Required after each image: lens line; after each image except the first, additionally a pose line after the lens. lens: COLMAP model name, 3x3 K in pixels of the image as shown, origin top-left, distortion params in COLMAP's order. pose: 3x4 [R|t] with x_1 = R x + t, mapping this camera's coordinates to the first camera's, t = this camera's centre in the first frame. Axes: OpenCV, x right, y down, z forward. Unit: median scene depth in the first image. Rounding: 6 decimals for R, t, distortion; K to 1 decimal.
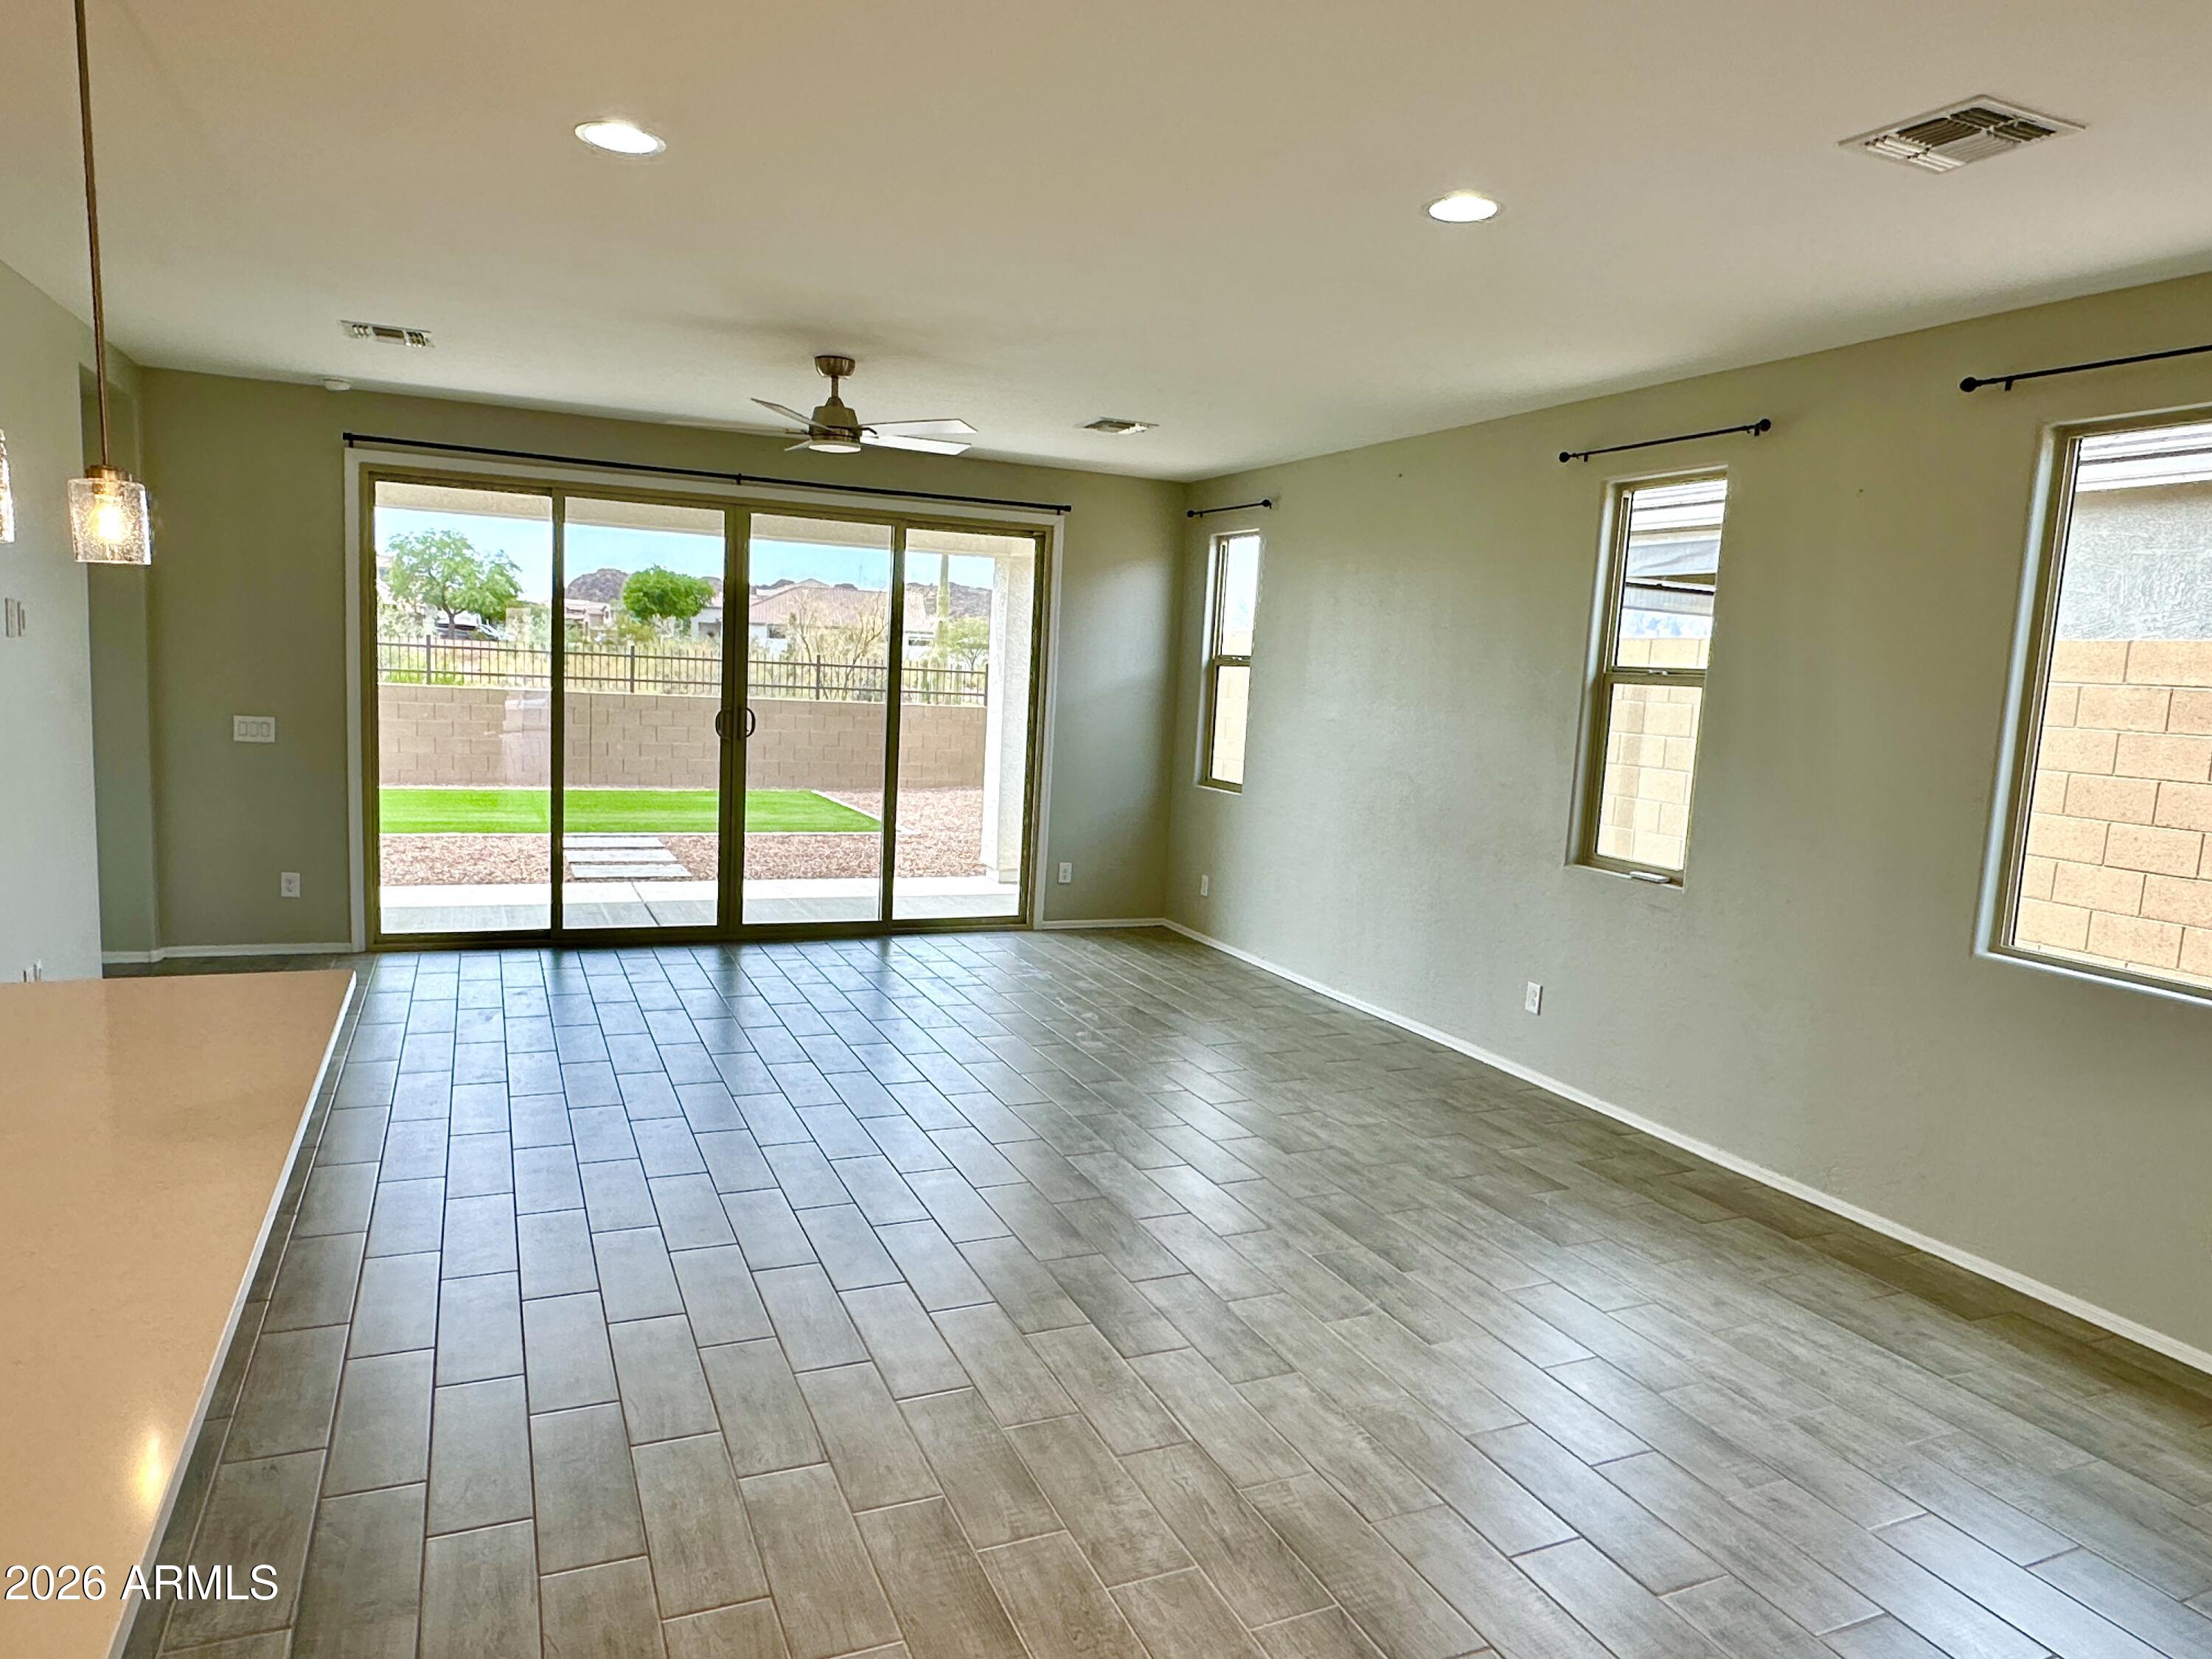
lens RADIAL K [[1401.2, 0, 1115.8], [0, 1401.2, 846.6], [0, 0, 1]] dist [-0.009650, -0.001092]
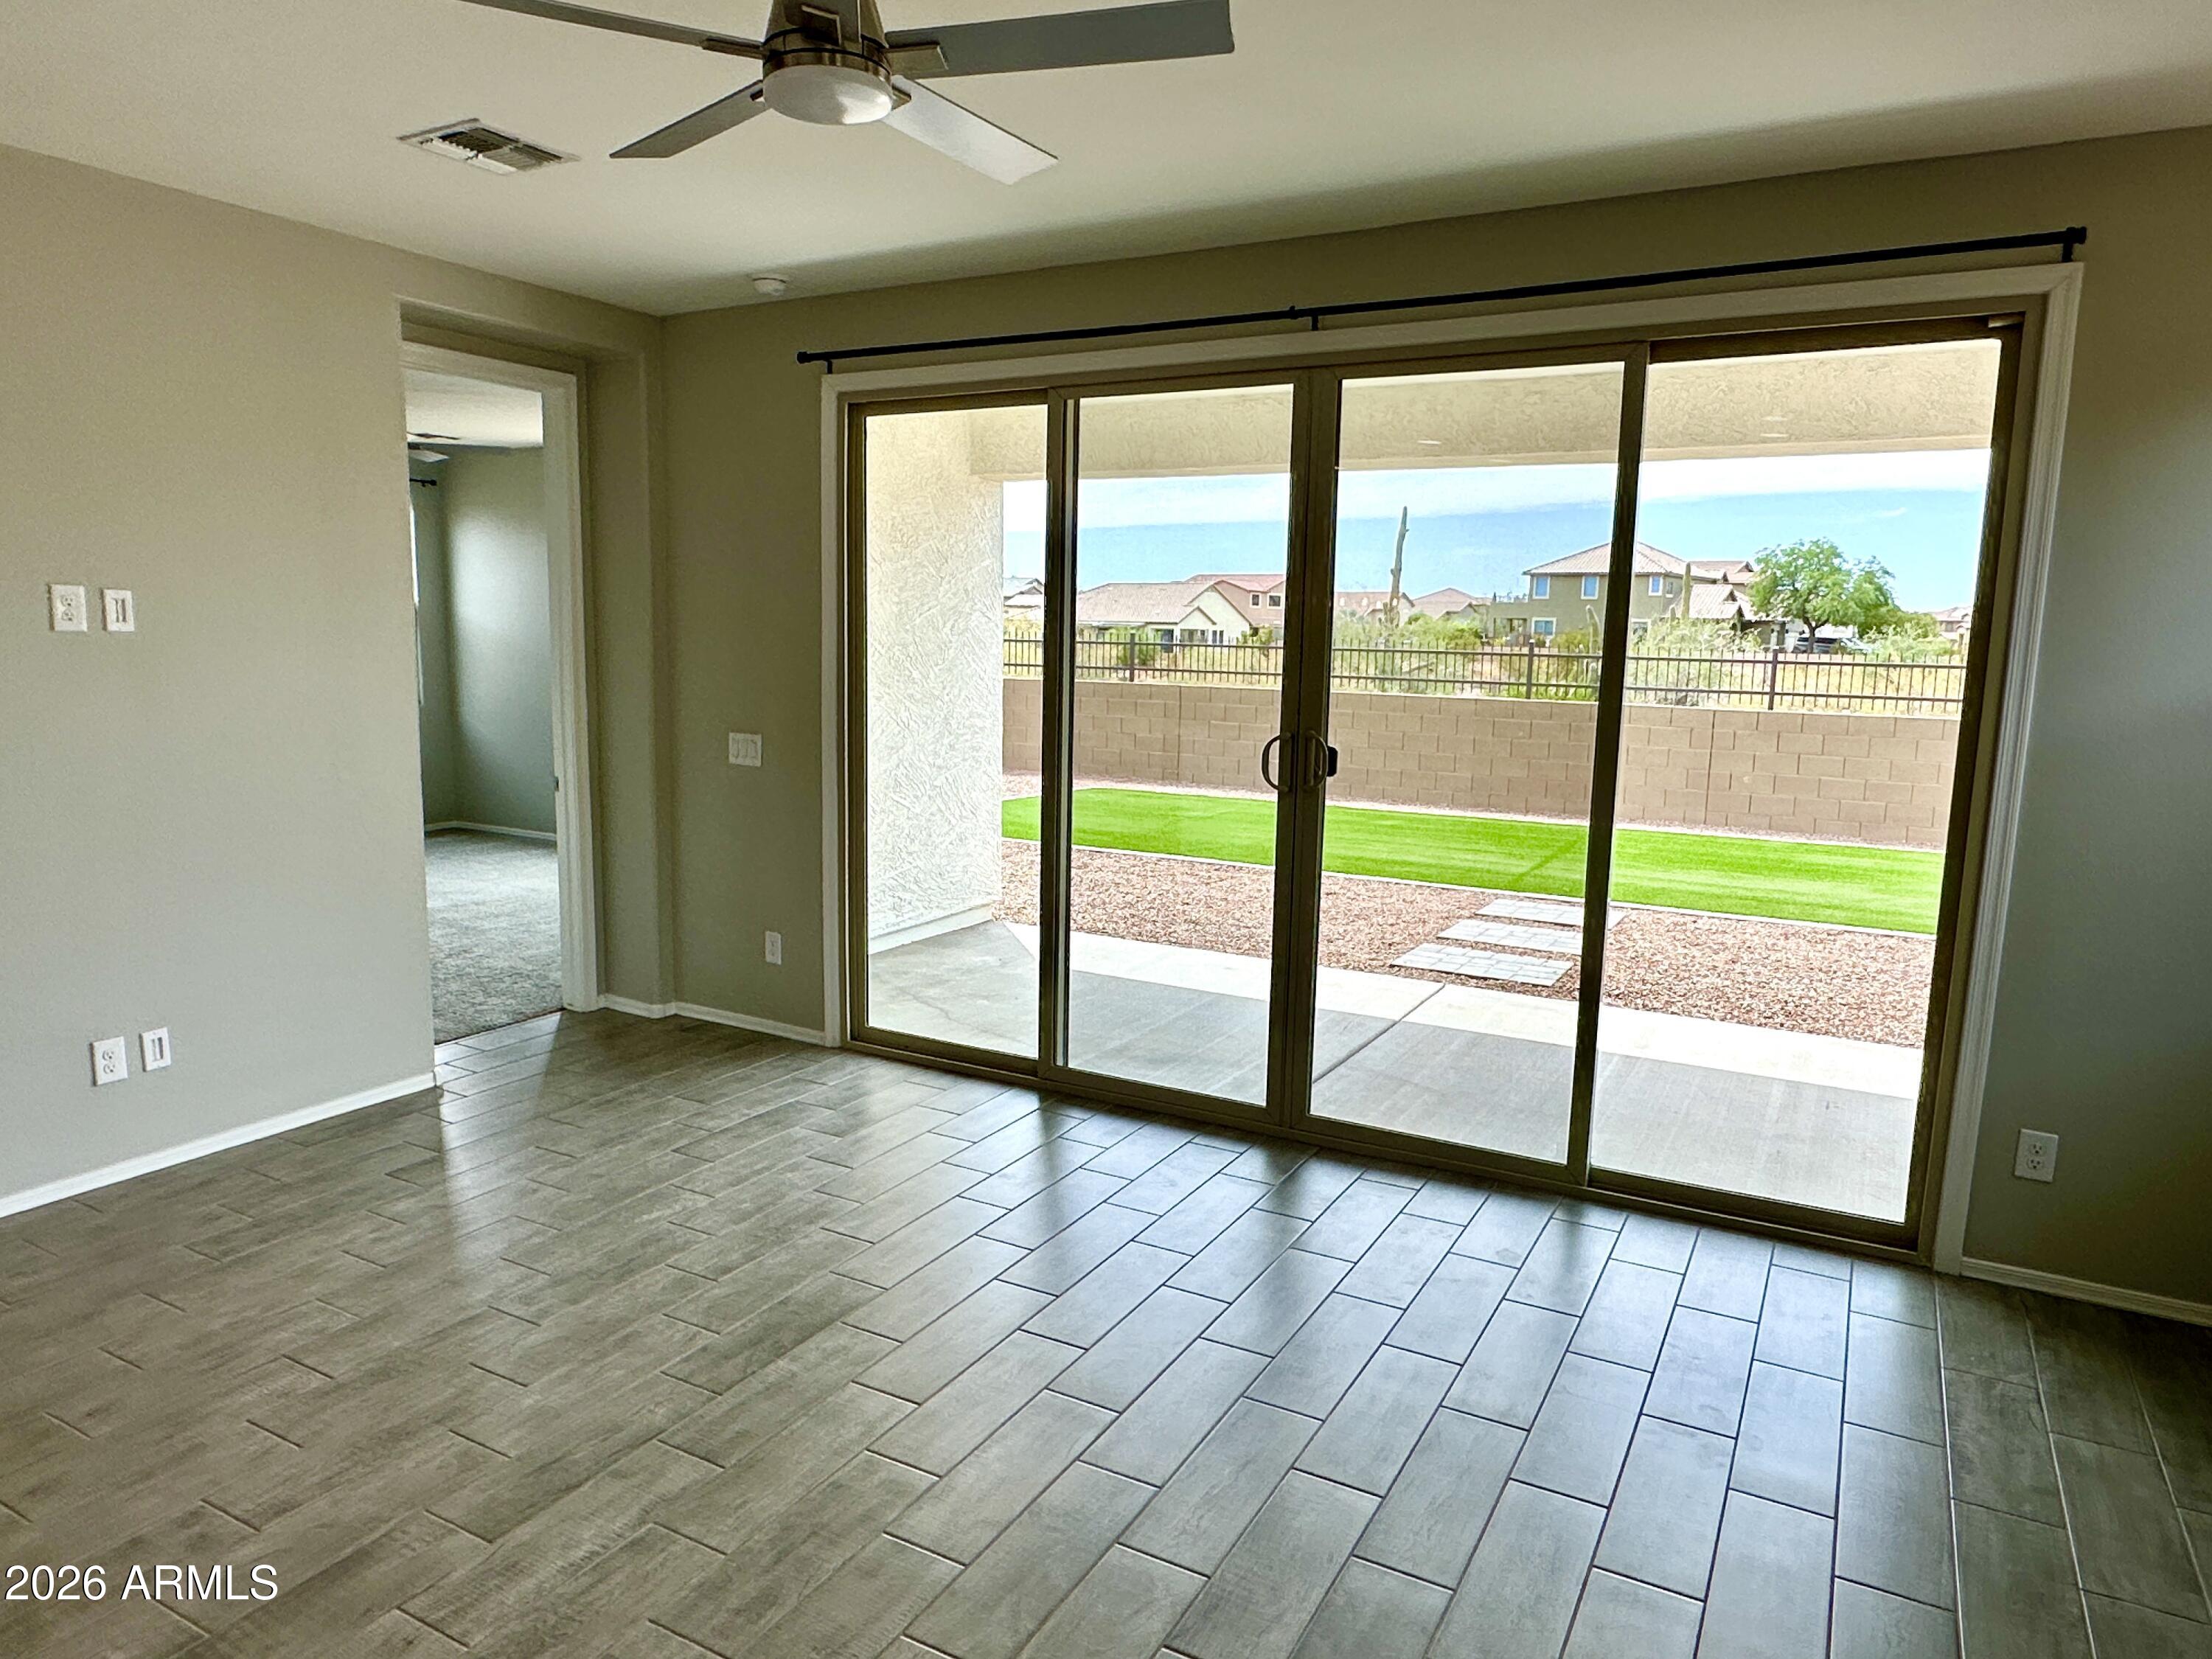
lens RADIAL K [[1401.2, 0, 1102.9], [0, 1401.2, 851.1], [0, 0, 1]] dist [-0.009650, -0.001092]
pose [[0.598344, 0.086593, -0.796546, 0.170164], [-0.093401, 0.994903, 0.037996, -0.086764], [0.795777, 0.051663, 0.603382, 0.776301]]
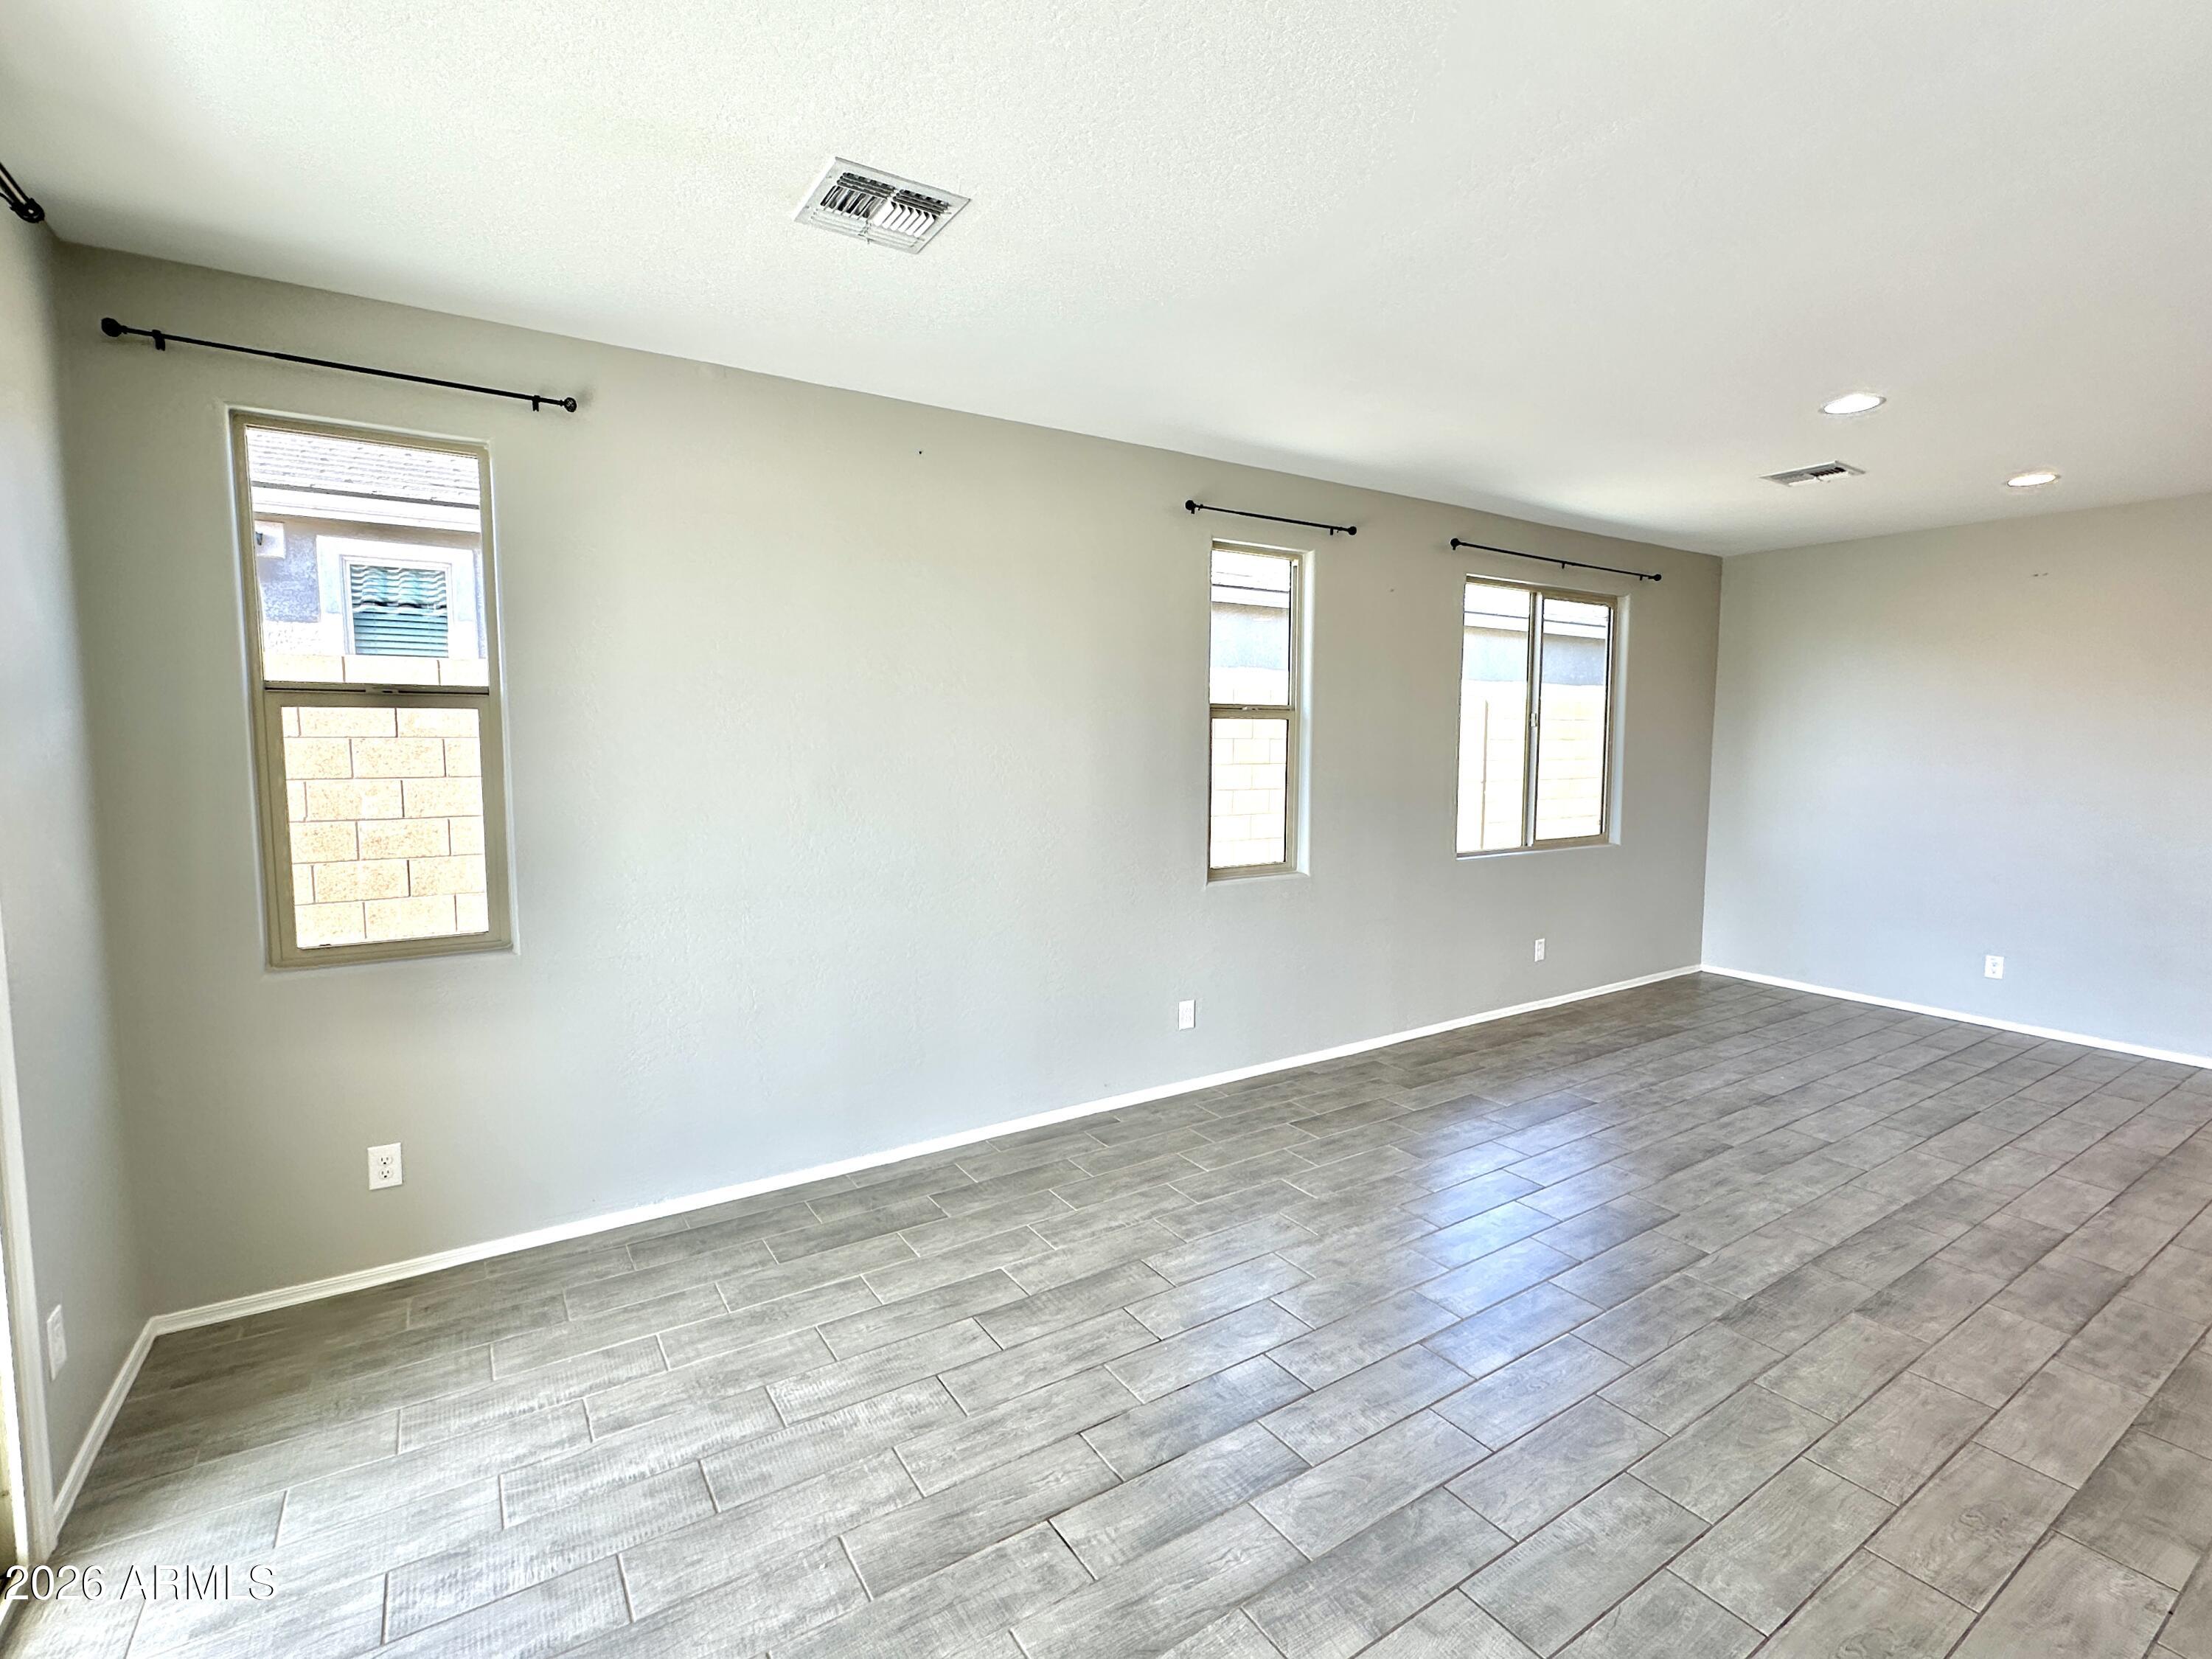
lens RADIAL K [[1028.3, 0, 1111.9], [0, 1028.3, 825.1], [0, 0, 1]] dist [-0.002952, 0.001794]
pose [[-0.159936, -0.140881, 0.977023, -0.430599], [0.114670, 0.980411, 0.160140, -0.162965], [-0.980444, 0.137647, -0.140648, 1.127784]]
